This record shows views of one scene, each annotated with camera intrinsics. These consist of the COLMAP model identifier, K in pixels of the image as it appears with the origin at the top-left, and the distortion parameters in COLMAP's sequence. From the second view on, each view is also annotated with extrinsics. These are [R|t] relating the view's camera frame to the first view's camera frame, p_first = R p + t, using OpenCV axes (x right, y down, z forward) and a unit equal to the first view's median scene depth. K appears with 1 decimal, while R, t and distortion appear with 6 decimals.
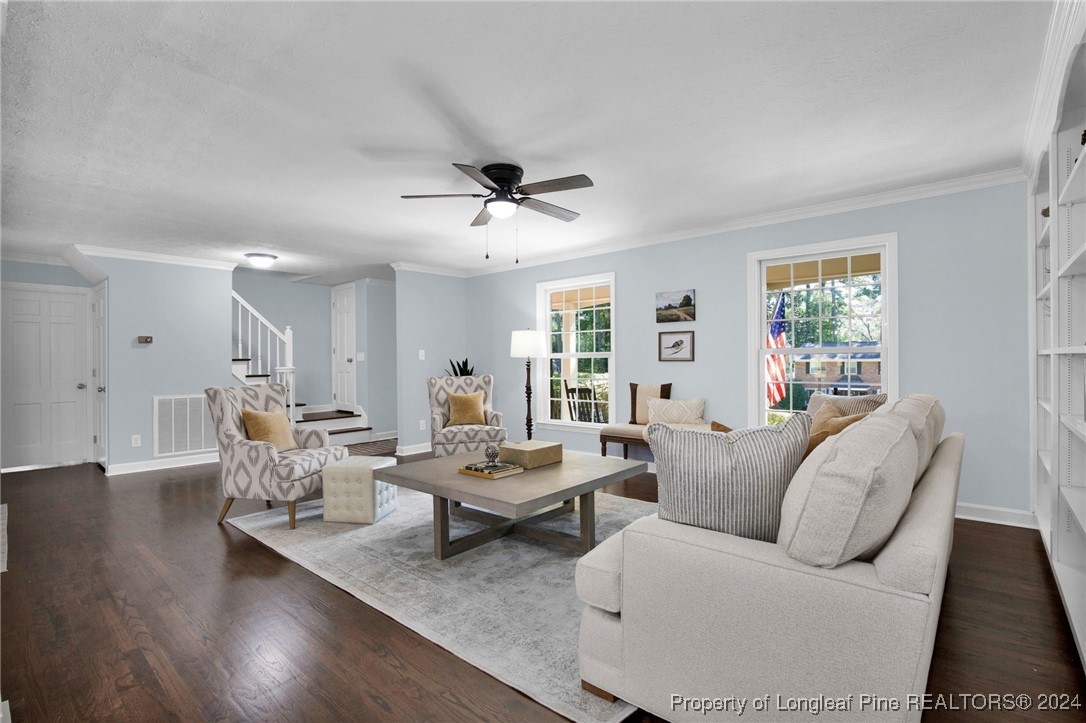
lens RADIAL K [[510.8, 0, 551.3], [0, 510.8, 362.8], [0, 0, 1]] dist [-0.019711, 0.002088]
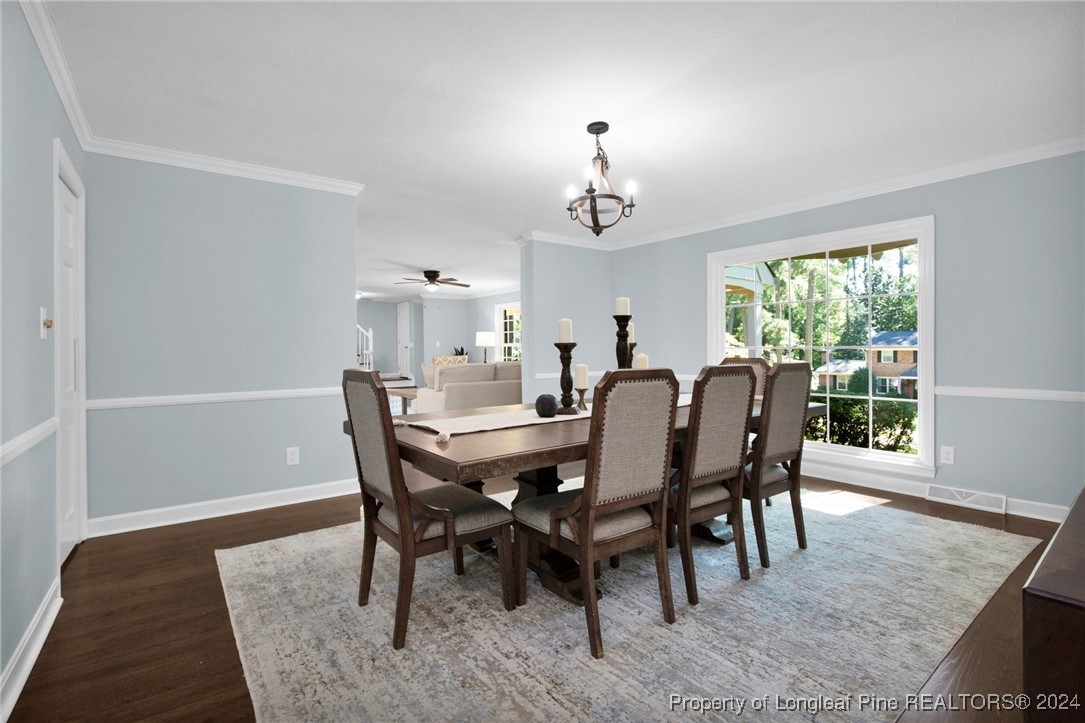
lens RADIAL K [[510.3, 0, 544.0], [0, 510.3, 353.0], [0, 0, 1]] dist [-0.019711, 0.002088]
pose [[0.977759, 0.006572, -0.209629, 0.602475], [-0.005309, 0.999964, 0.006583, 0.001677], [0.209664, -0.005323, 0.977759, -0.837826]]
